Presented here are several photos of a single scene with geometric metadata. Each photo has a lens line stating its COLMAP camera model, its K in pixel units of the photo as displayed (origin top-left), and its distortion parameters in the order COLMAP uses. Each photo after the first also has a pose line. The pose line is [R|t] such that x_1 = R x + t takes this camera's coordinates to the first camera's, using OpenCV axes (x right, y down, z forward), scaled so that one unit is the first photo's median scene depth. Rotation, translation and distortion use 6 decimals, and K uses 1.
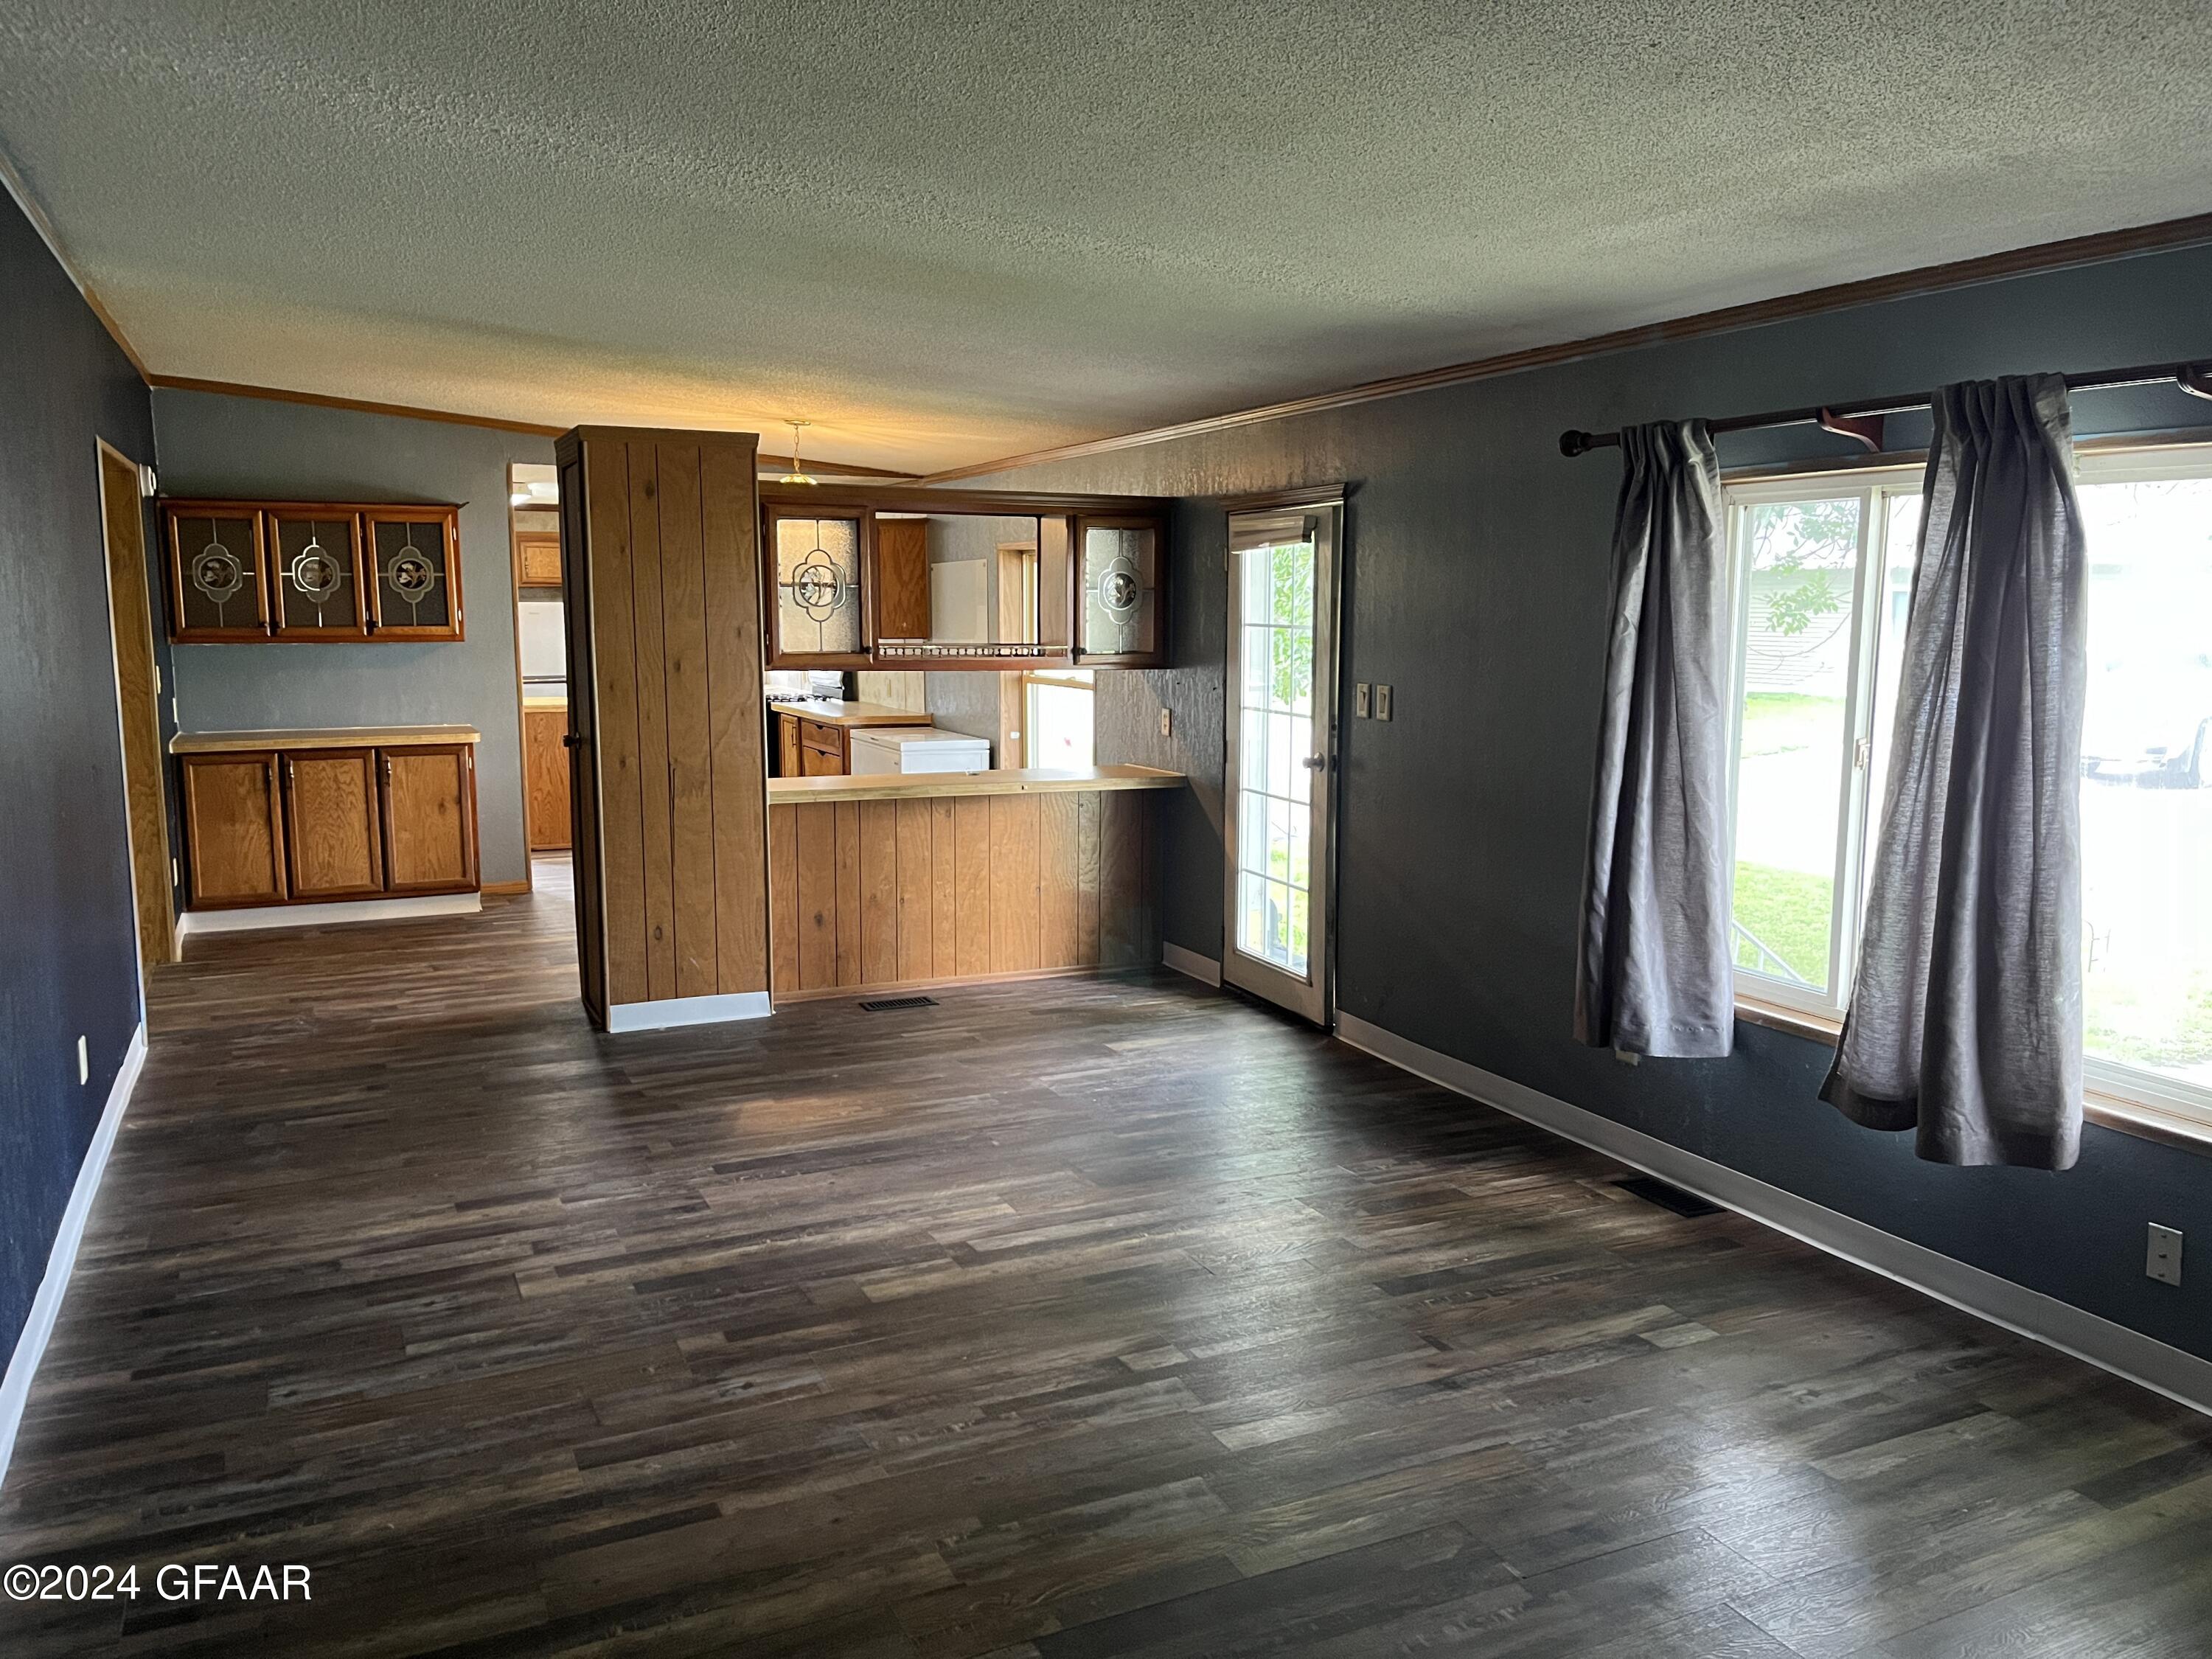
lens RADIAL K [[1866.7, 0, 1106.0], [0, 1866.7, 829.5], [0, 0, 1]] dist [0.087528, -0.001098]
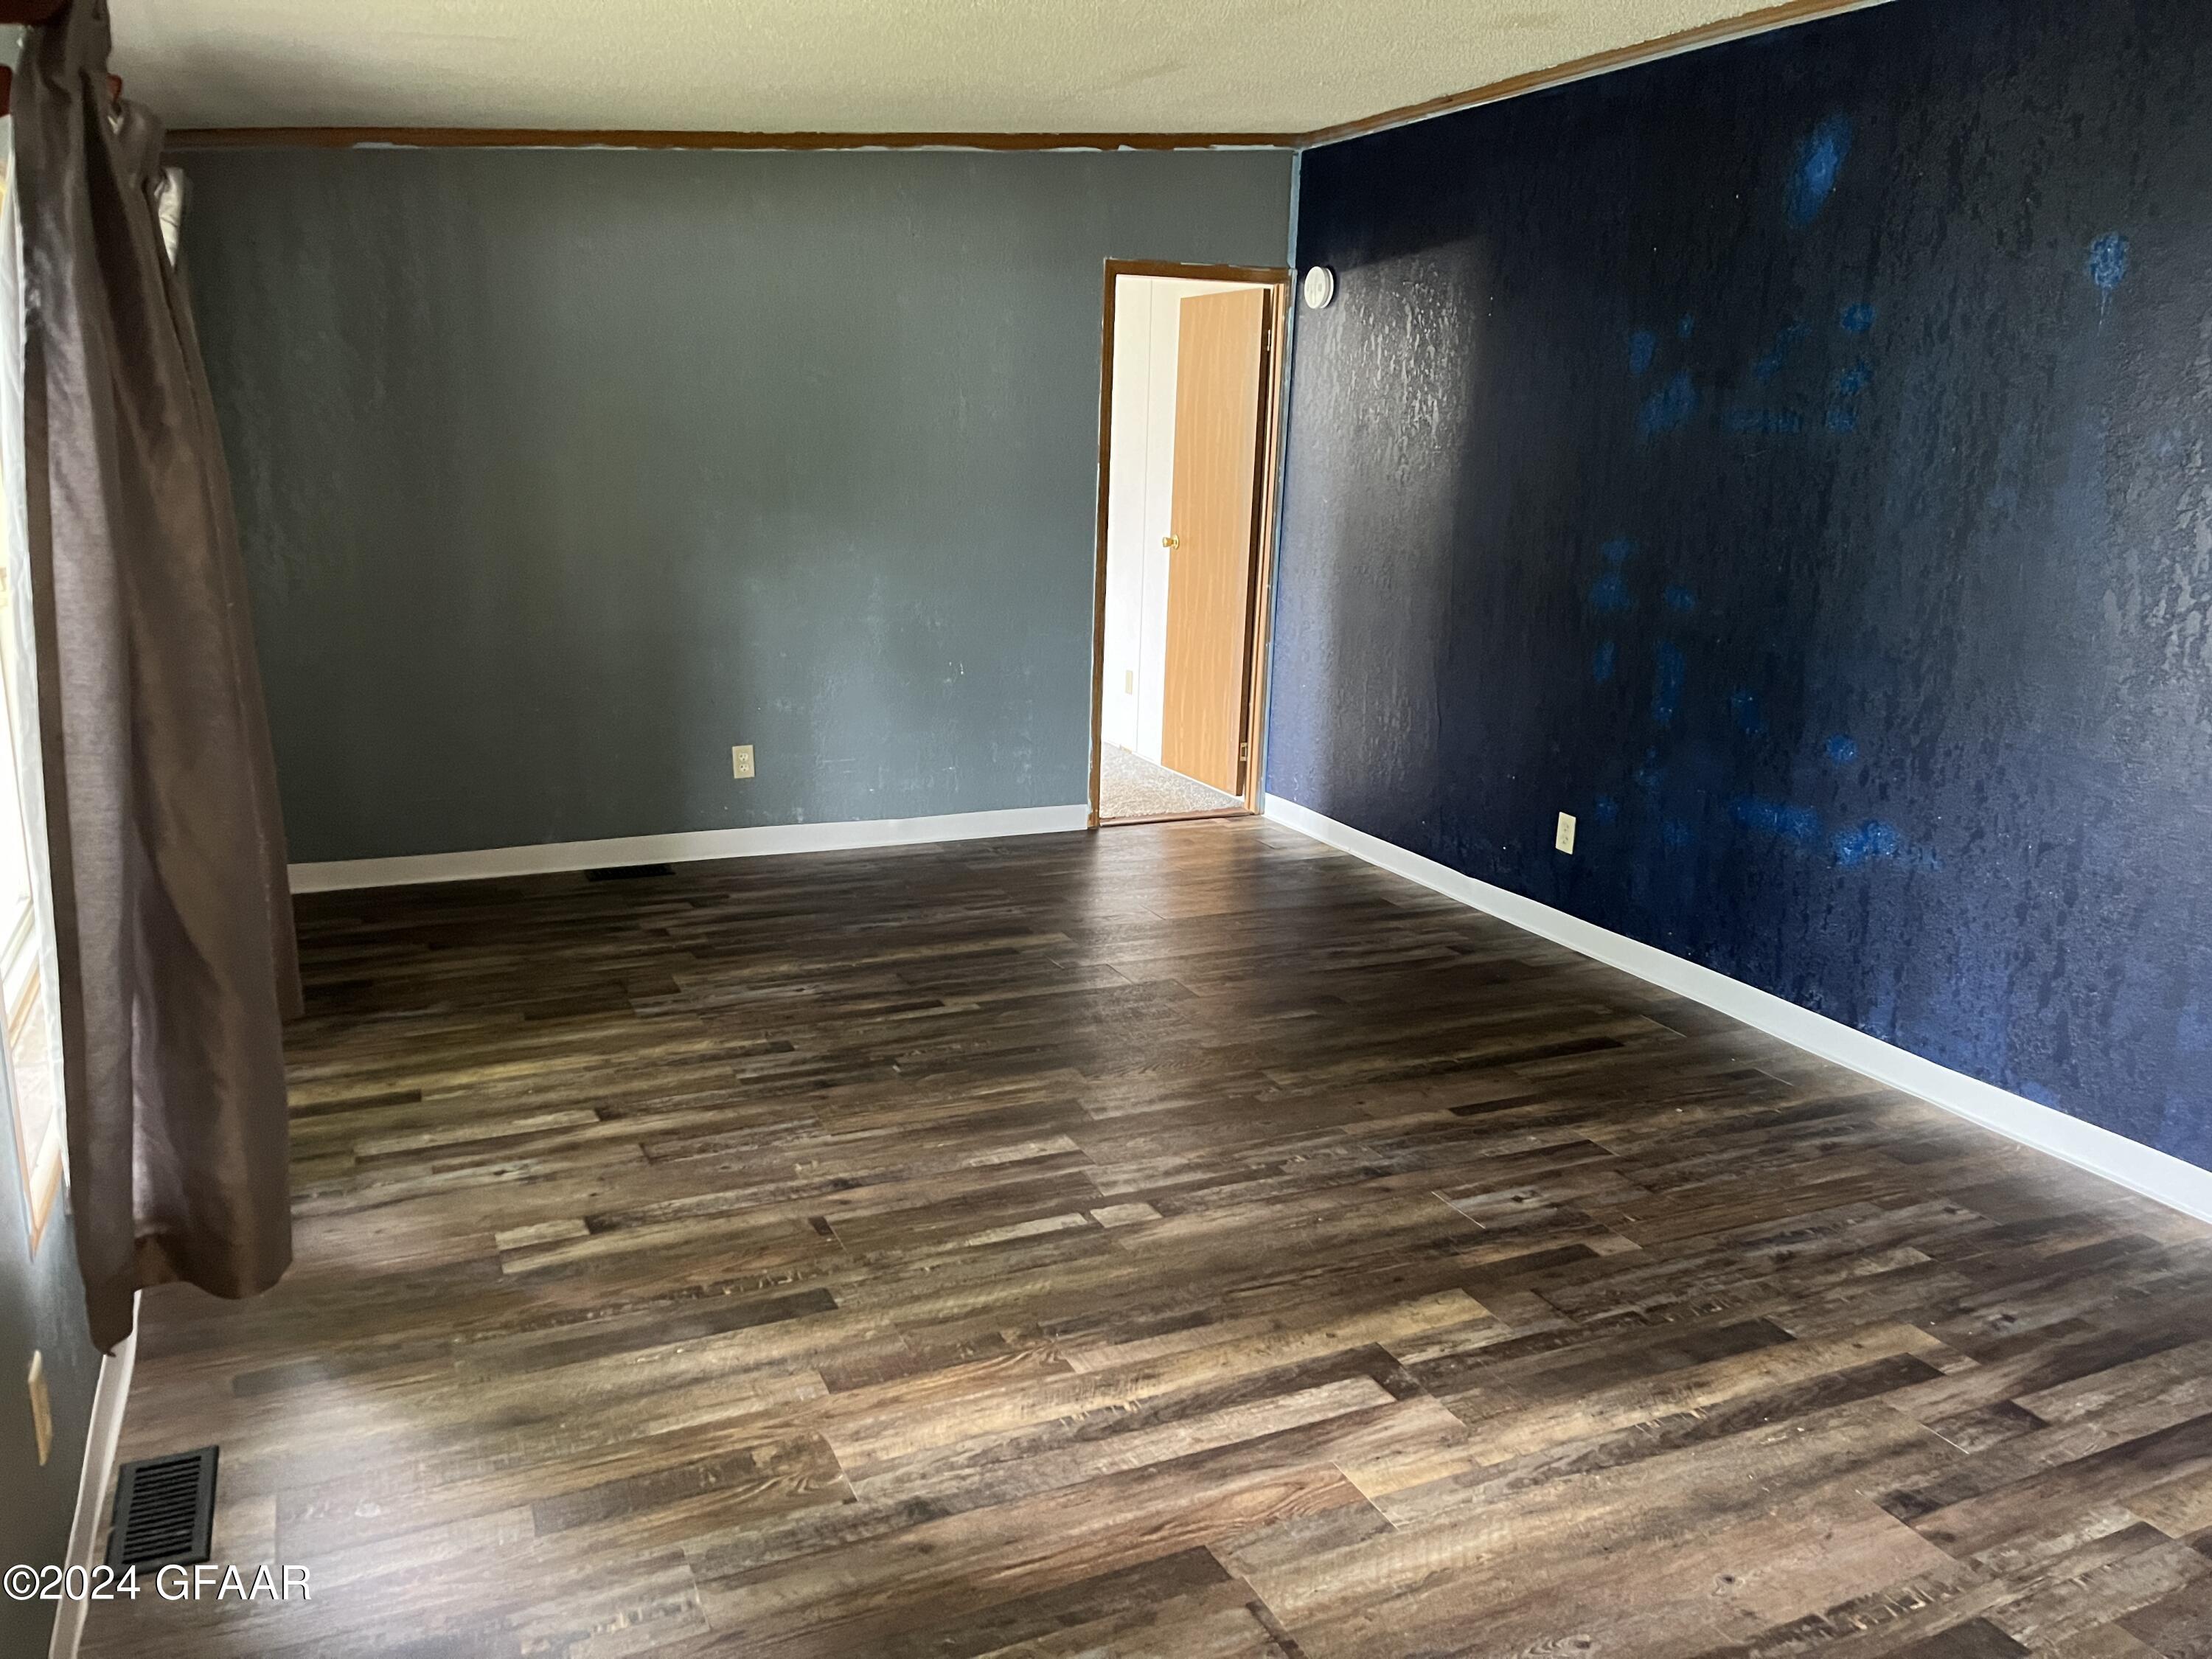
lens RADIAL K [[1688.5, 0, 1090.8], [0, 1688.5, 849.7], [0, 0, 1]] dist [0.081055, -0.089722]
pose [[-0.999424, -0.031856, 0.011693, 0.037559], [-0.025391, 0.930622, 0.365100, -0.204219], [-0.022512, 0.364593, -0.930895, 1.668365]]
